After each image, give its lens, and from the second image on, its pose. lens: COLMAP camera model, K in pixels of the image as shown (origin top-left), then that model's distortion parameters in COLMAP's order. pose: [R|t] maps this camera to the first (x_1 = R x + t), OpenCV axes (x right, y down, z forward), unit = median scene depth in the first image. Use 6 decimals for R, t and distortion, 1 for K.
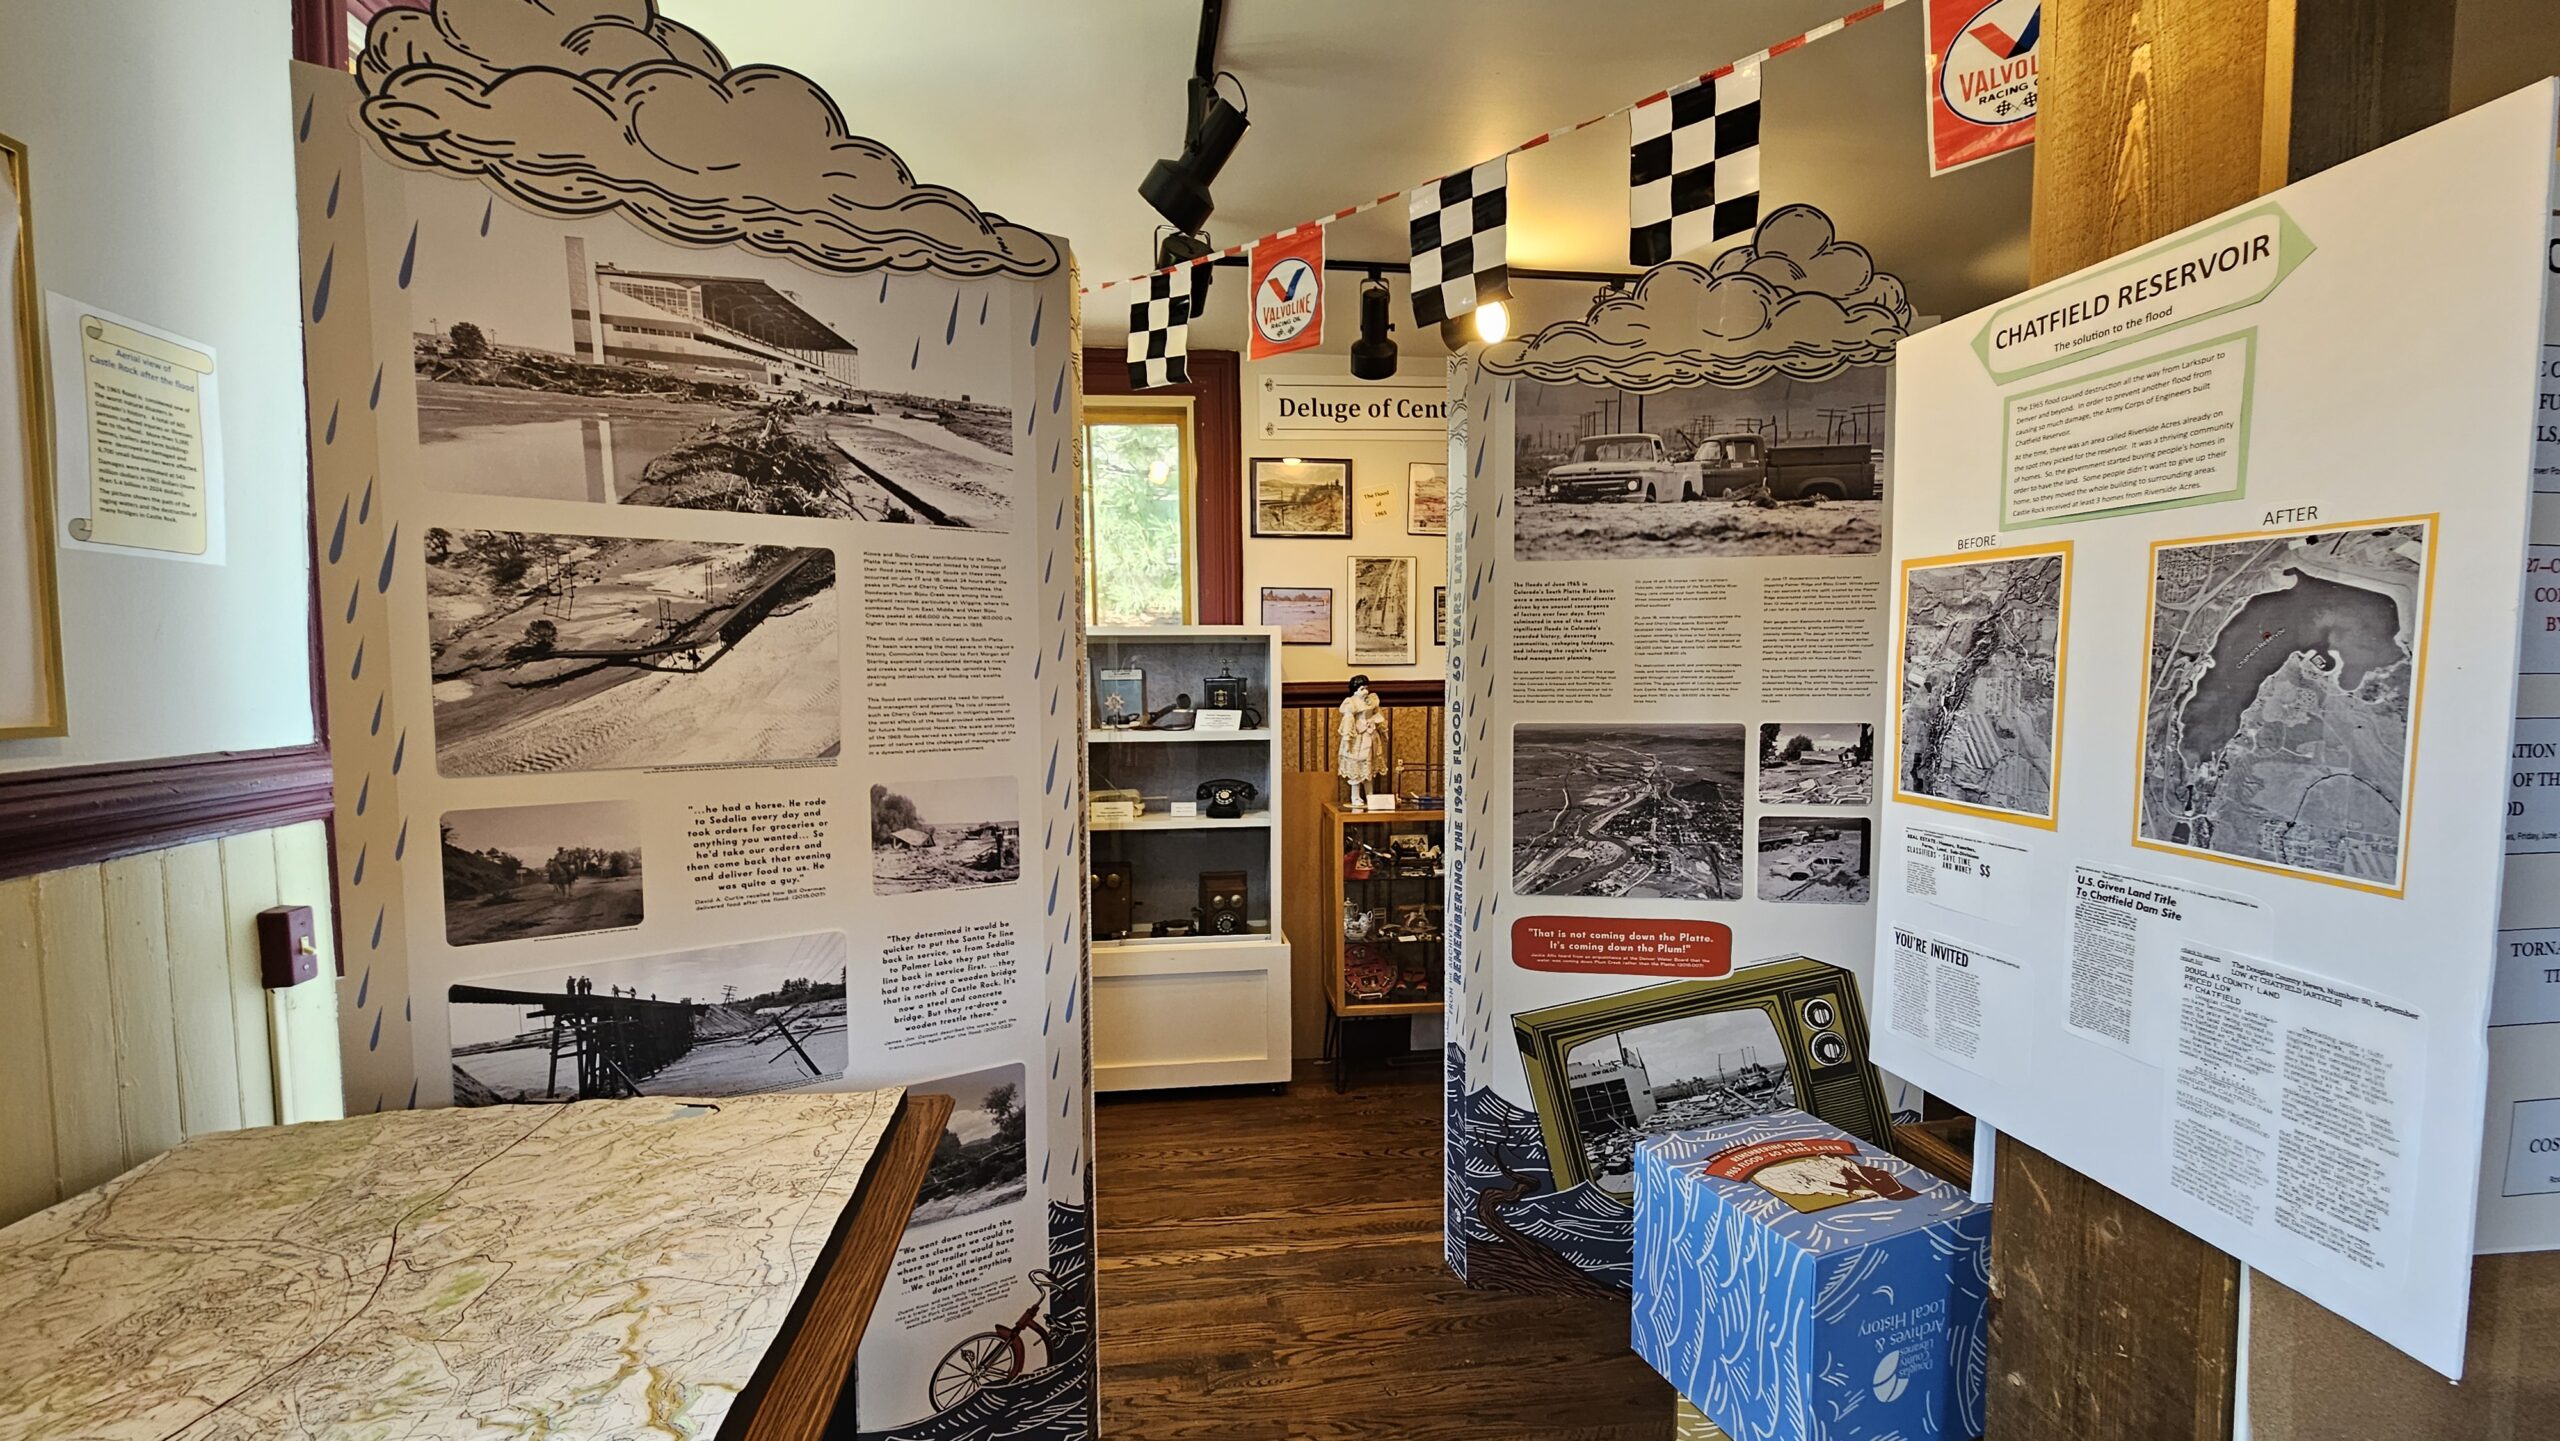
lens RADIAL K [[1056.3, 0, 1275.6], [0, 1056.3, 729.6], [0, 0, 1]] dist [0.006435, -0.002071]
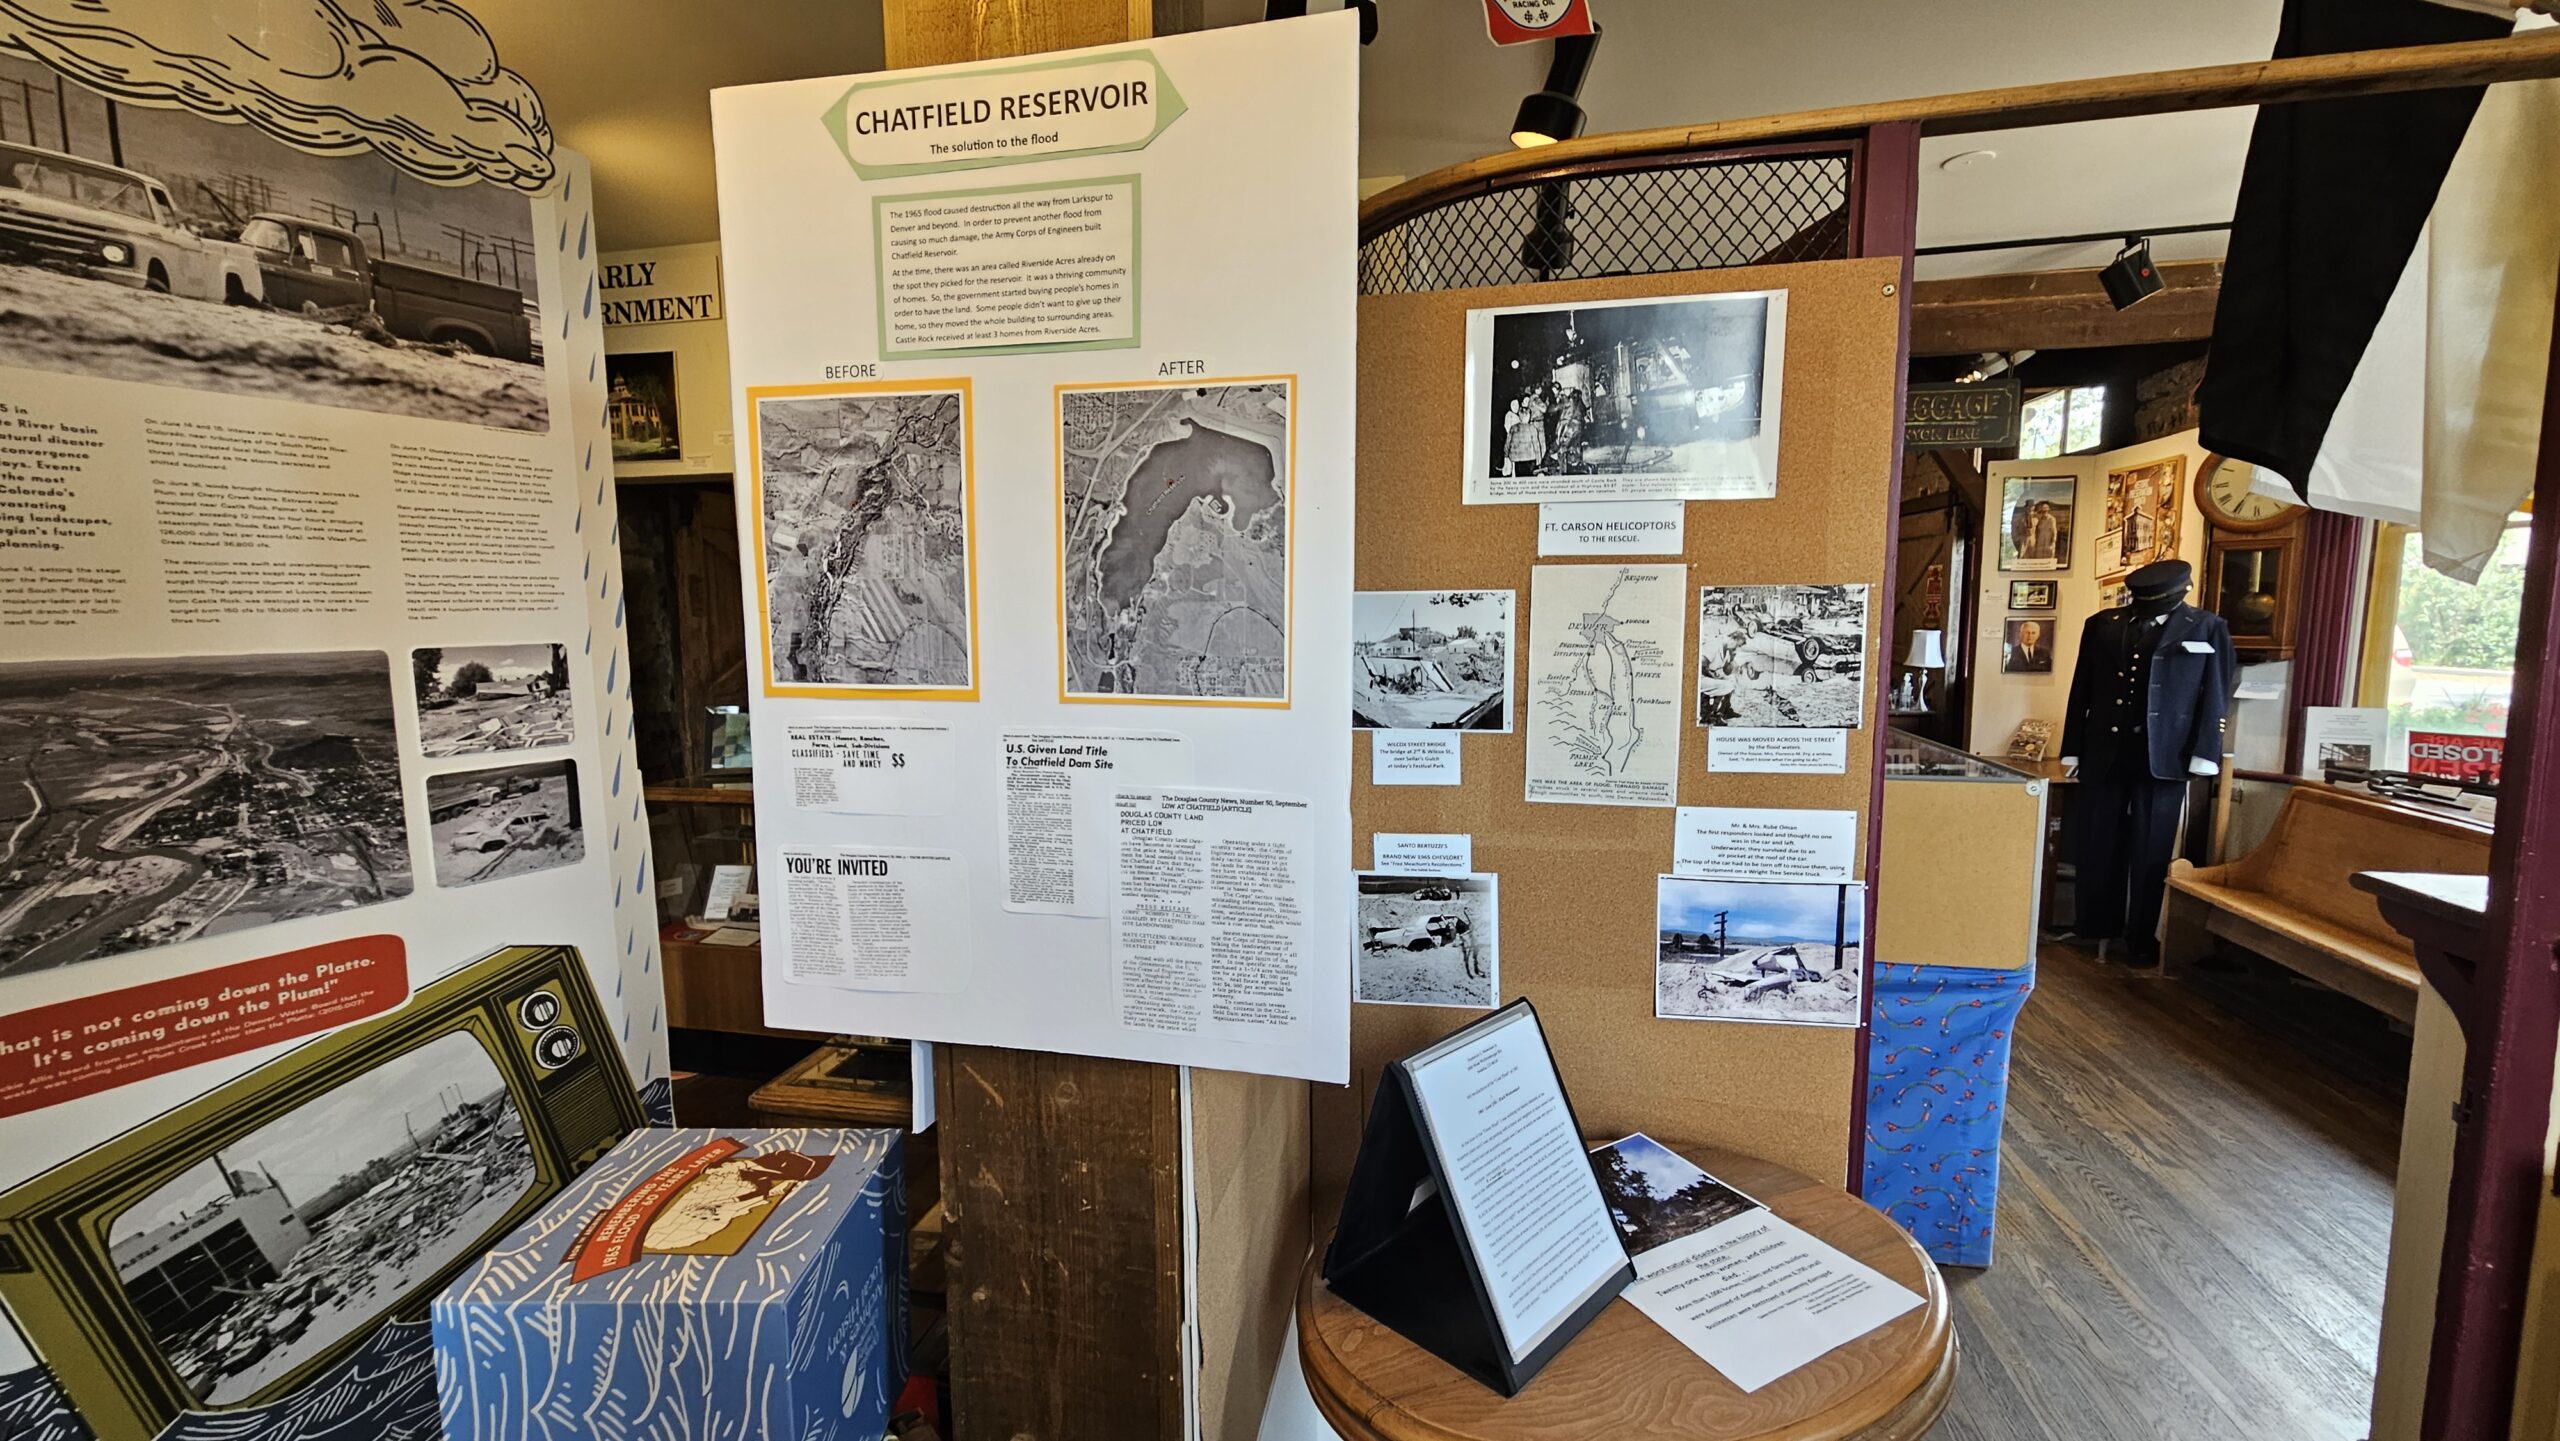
lens RADIAL K [[1056.3, 0, 1275.6], [0, 1056.3, 729.6], [0, 0, 1]] dist [0.006435, -0.002071]
pose [[0.356078, -0.105420, 0.928491, -0.021403], [0.066419, 0.993958, 0.087381, 0.051705], [-0.932093, 0.030555, 0.360929, 0.388432]]
